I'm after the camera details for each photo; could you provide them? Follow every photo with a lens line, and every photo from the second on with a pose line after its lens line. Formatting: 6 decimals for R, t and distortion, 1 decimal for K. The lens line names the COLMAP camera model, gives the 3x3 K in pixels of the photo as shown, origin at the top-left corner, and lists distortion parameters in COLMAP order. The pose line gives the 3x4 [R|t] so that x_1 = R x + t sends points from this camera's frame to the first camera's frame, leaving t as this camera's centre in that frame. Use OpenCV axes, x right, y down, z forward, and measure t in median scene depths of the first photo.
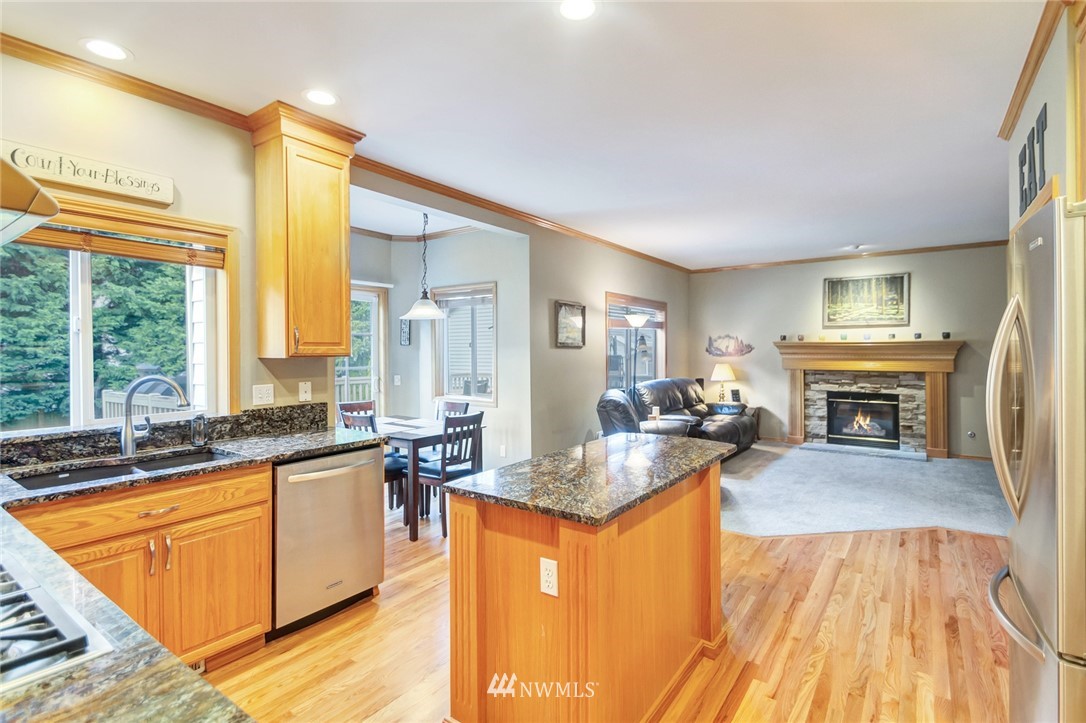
lens RADIAL K [[524.4, 0, 557.3], [0, 524.4, 349.9], [0, 0, 1]] dist [0.022557, -0.014641]
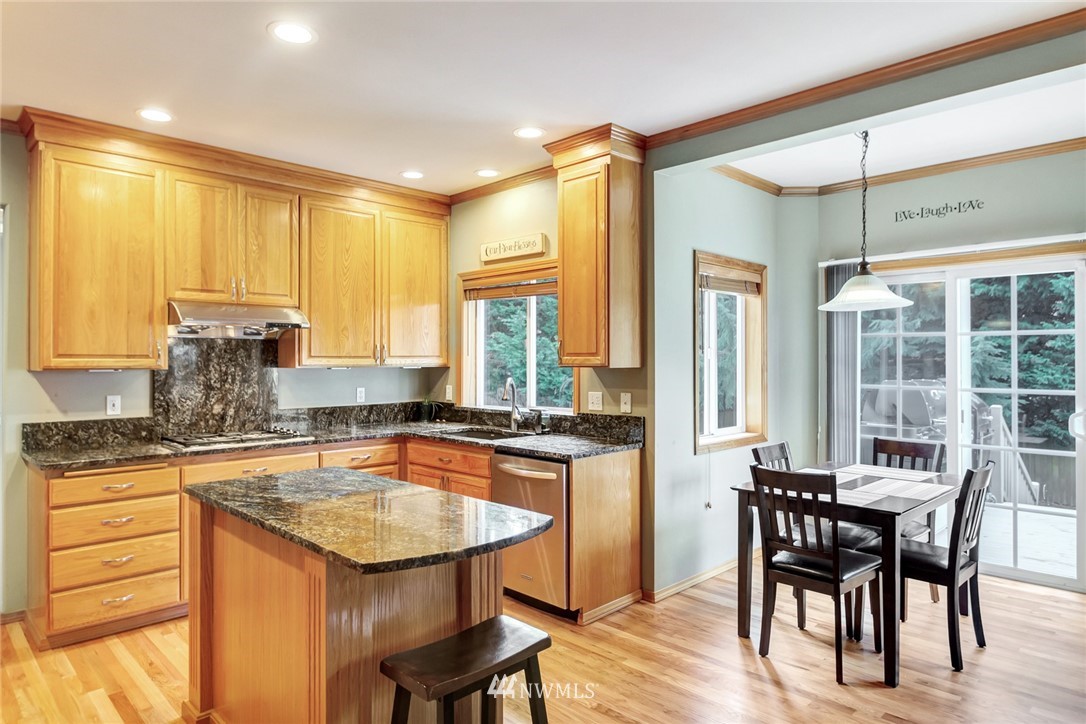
lens RADIAL K [[651.8, 0, 527.6], [0, 651.8, 356.8], [0, 0, 1]] dist [0.002363, -0.001264]
pose [[-0.193520, 0.001251, -0.981096, 0.334148], [0.002444, 0.999997, 0.000793, -0.003597], [0.981093, -0.002245, -0.193522, 0.471147]]
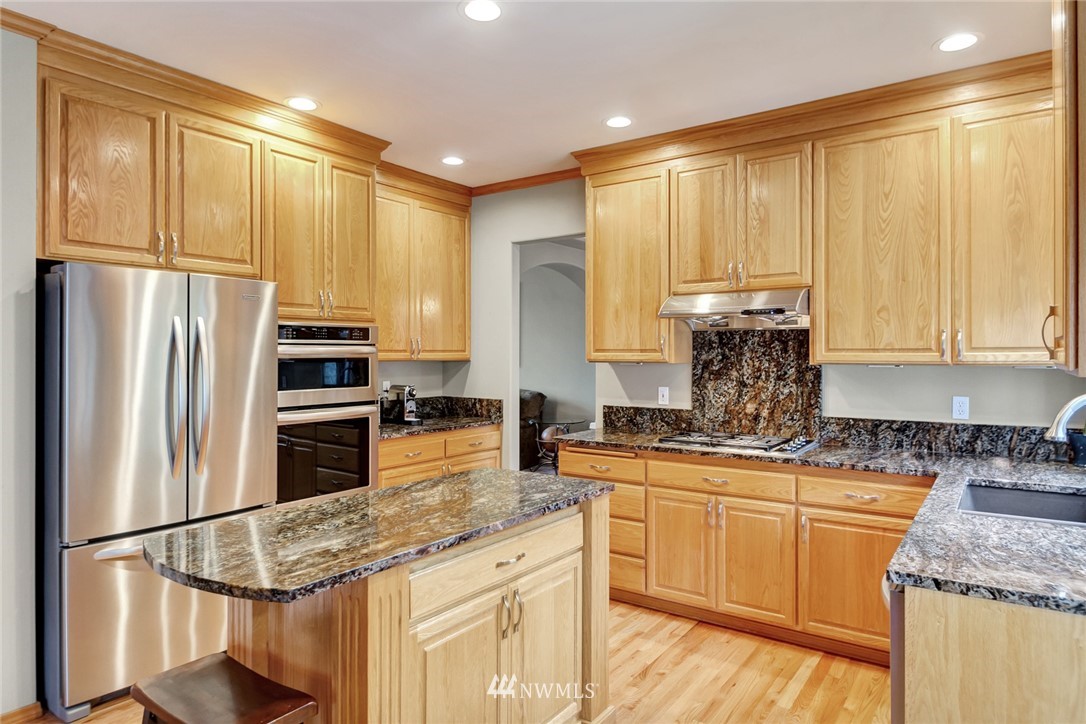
lens RADIAL K [[651.8, 0, 563.3], [0, 651.8, 357.2], [0, 0, 1]] dist [0.002363, -0.001264]
pose [[-0.999986, 0.004923, -0.001877, -0.029677], [0.004916, 0.999980, 0.003881, -0.001316], [0.001896, 0.003872, -0.999991, 0.611904]]
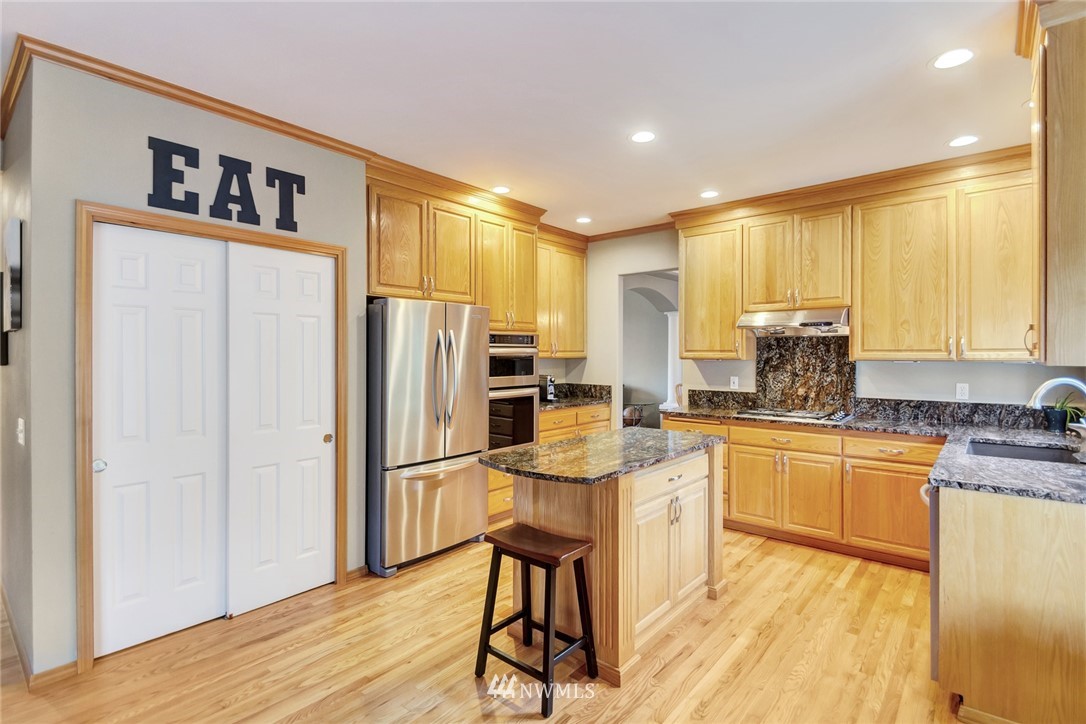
lens RADIAL K [[524.4, 0, 556.5], [0, 524.4, 356.2], [0, 0, 1]] dist [0.022557, -0.014641]
pose [[-0.996120, 0.004153, 0.087906, 0.044415], [0.004433, 0.999986, 0.002987, -0.000936], [-0.087893, 0.003365, -0.996124, 0.711338]]
